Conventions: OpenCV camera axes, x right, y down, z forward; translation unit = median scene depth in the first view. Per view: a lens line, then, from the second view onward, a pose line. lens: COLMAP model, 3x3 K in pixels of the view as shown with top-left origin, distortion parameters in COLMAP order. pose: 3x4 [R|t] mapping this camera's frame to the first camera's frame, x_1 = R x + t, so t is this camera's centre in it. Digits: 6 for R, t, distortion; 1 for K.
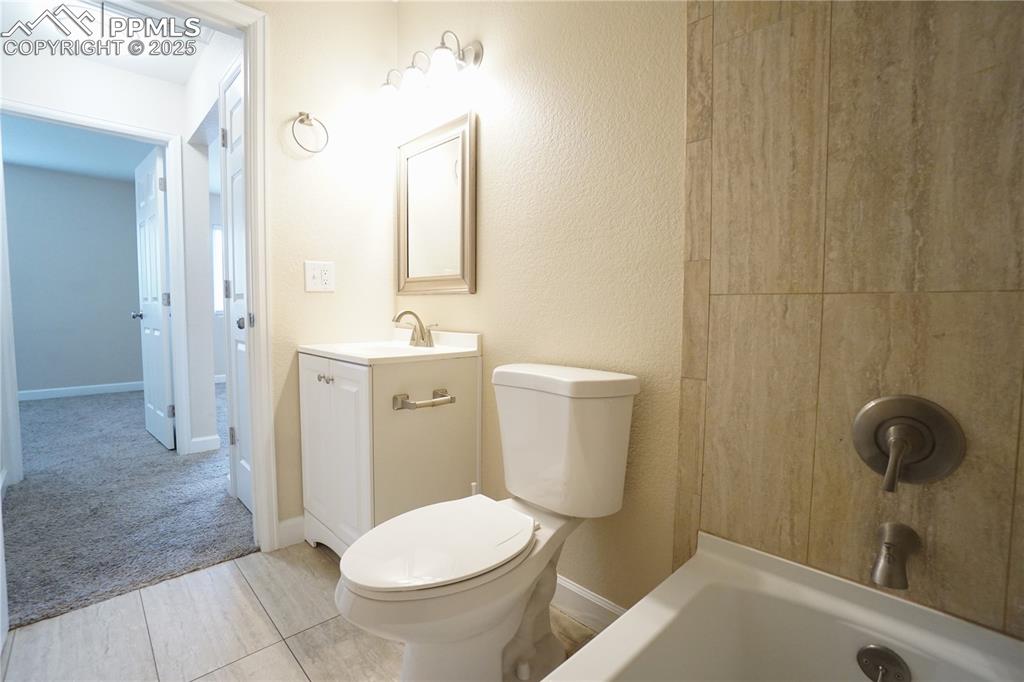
lens RADIAL K [[457.9, 0, 509.9], [0, 457.9, 338.8], [0, 0, 1]] dist [-0.056636, 0.015109]
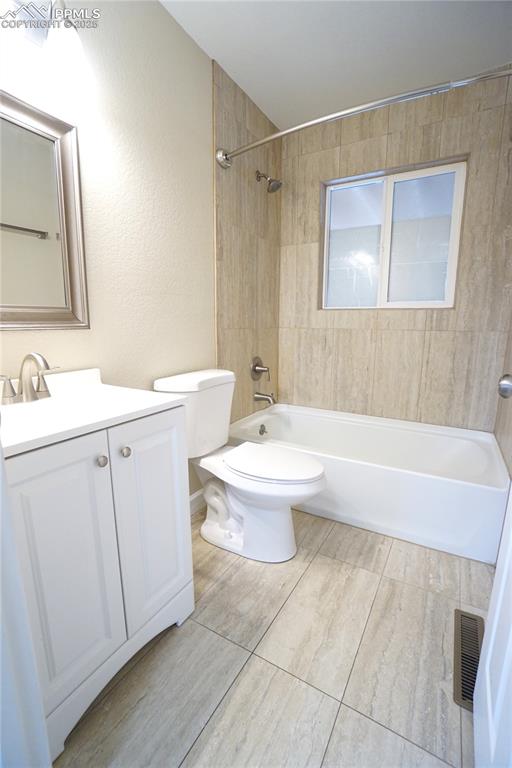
lens RADIAL K [[343.4, 0, 253.7], [0, 343.4, 388.4], [0, 0, 1]] dist [-0.056636, 0.015109]
pose [[-0.262627, -0.192177, 0.945566, -1.394575], [0.059619, 0.974861, 0.214690, -0.172421], [-0.963054, 0.112757, -0.244567, 1.339343]]
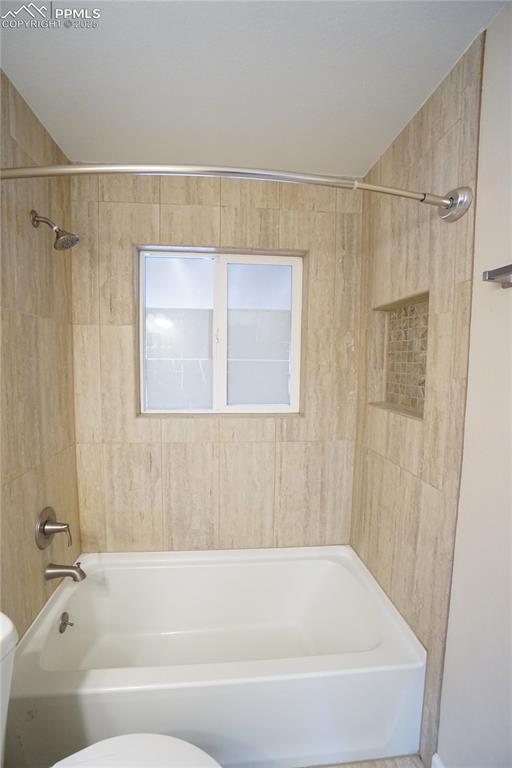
lens RADIAL K [[343.4, 0, 250.1], [0, 343.4, 384.1], [0, 0, 1]] dist [-0.056636, 0.015109]
pose [[-0.780853, -0.067889, 0.621015, -0.695665], [0.024537, 0.989978, 0.139076, -0.518588], [-0.624233, 0.123836, -0.771361, 1.206940]]
